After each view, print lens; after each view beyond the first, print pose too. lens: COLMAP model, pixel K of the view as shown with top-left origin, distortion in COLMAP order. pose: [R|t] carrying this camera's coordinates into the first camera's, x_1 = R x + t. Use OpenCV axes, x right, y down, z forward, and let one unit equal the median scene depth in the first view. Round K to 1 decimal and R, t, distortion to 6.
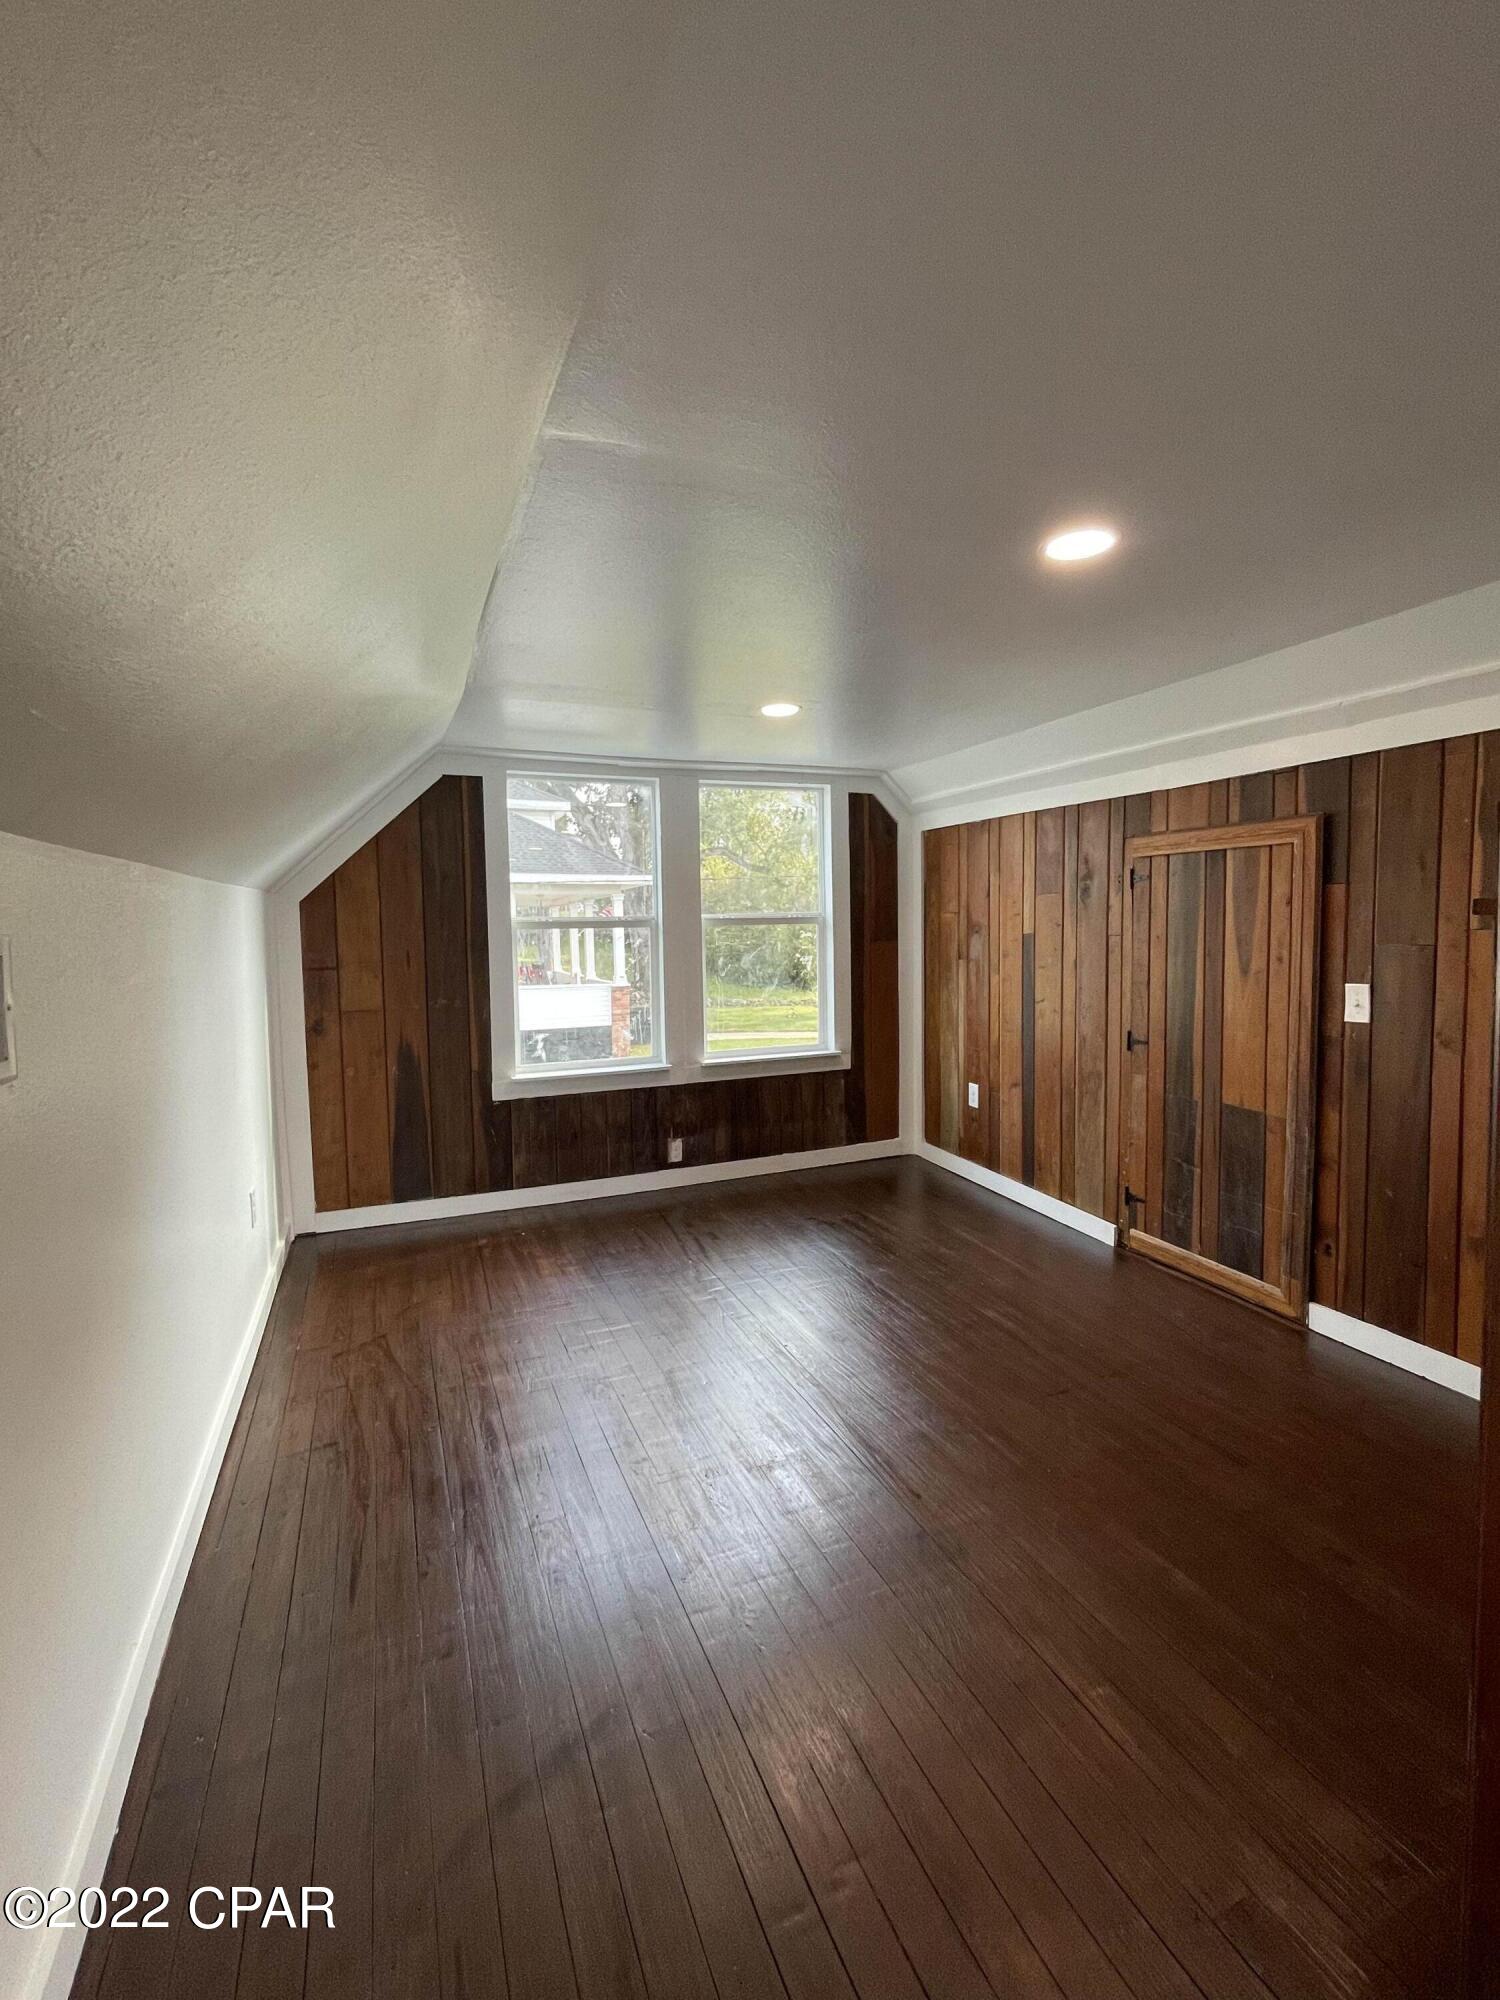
lens RADIAL K [[903.9, 0, 750.0], [0, 903.9, 1000.0], [0, 0, 1]] dist [-0.000166, -0.000044]
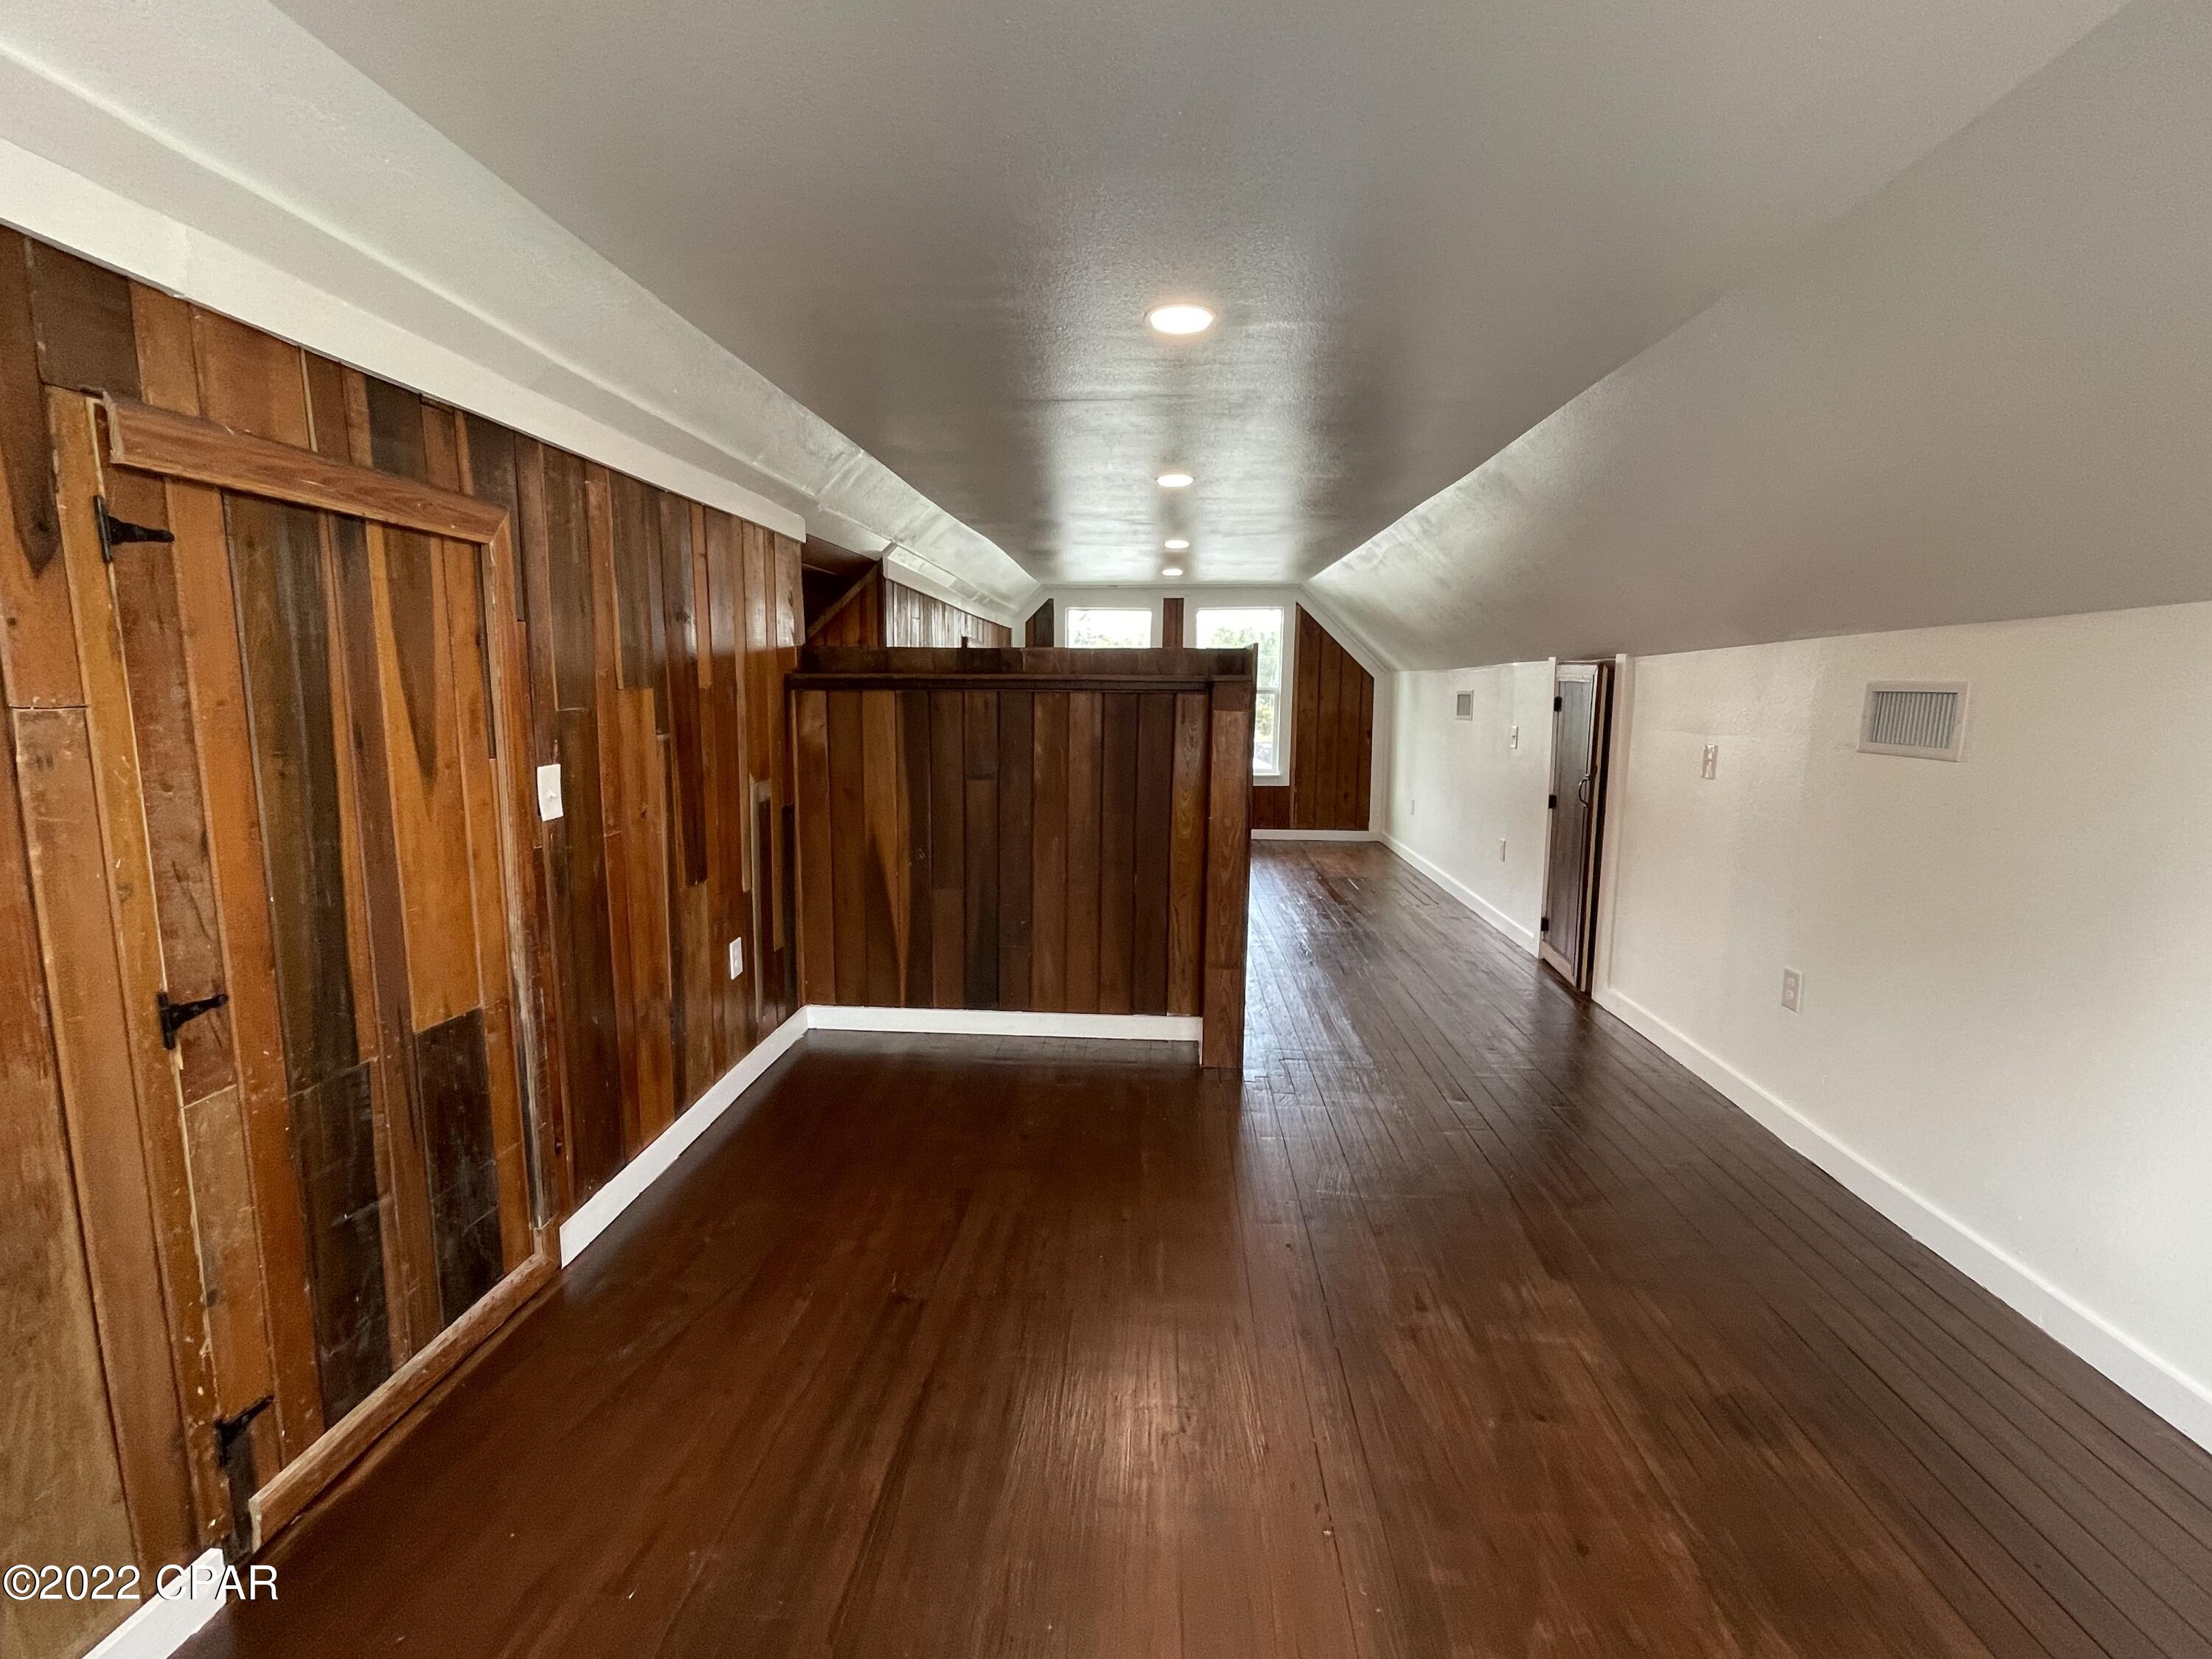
lens RADIAL K [[999.7, 0, 1110.3], [0, 999.7, 836.4], [0, 0, 1]] dist [-0.000166, -0.000044]
pose [[-0.906195, -0.080196, 0.415187, -0.052787], [0.012736, 0.976230, 0.216365, -0.114162], [-0.422669, 0.201357, -0.883632, 1.357015]]
